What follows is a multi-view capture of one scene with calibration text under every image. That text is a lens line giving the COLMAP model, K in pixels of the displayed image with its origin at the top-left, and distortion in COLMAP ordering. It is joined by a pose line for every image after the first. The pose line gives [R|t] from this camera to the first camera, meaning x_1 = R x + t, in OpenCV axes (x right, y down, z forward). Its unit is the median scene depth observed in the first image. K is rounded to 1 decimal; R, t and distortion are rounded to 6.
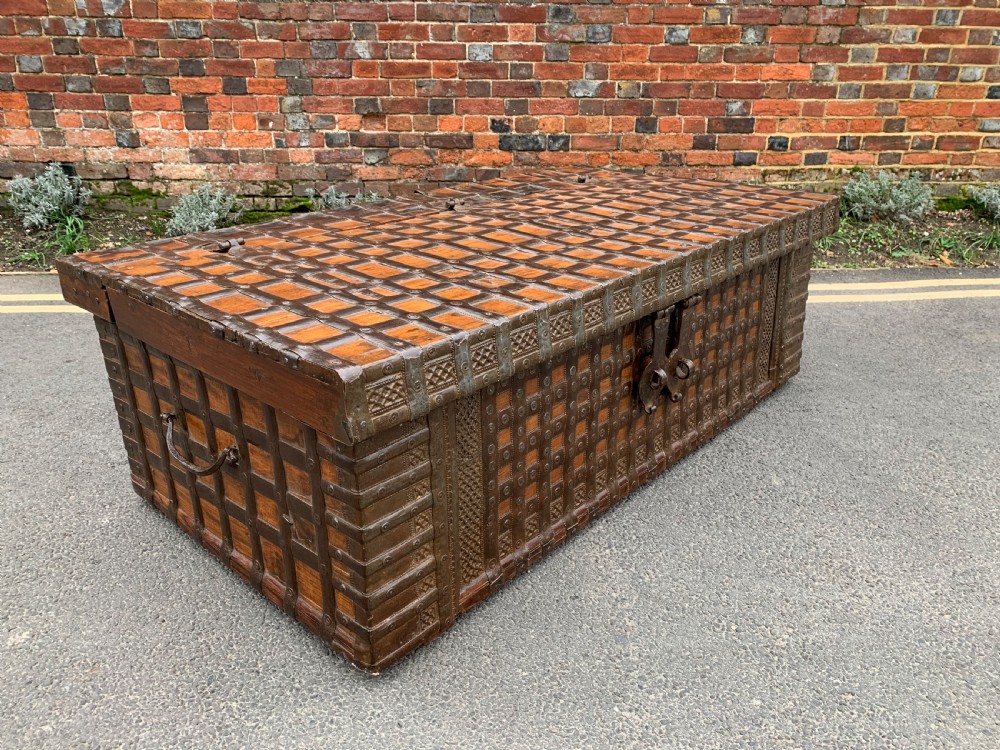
lens RADIAL K [[768.3, 0, 500.0], [0, 768.3, 375.0], [0, 0, 1]] dist [-0.006120, 0.016433]
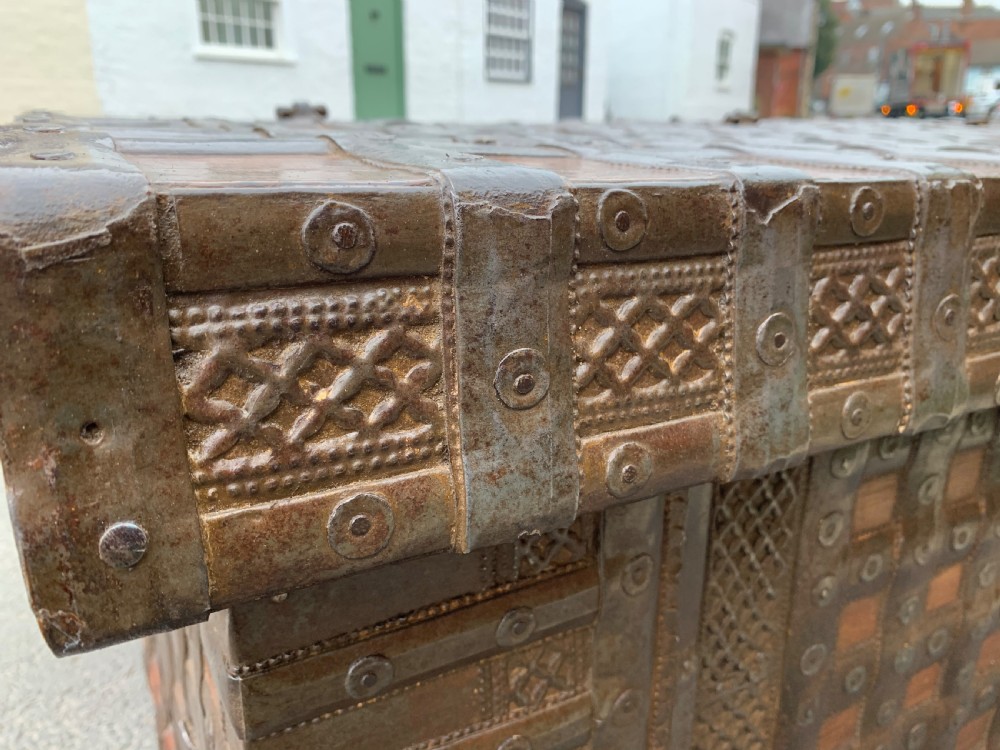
lens RADIAL K [[755.4, 0, 500.0], [0, 755.4, 375.0], [0, 0, 1]] dist [0.030492, -0.035361]
pose [[0.940275, 0.096516, -0.326446, -0.048058], [-0.130197, 0.988017, -0.082898, 0.028726], [0.314533, 0.120449, 0.941574, 0.773810]]
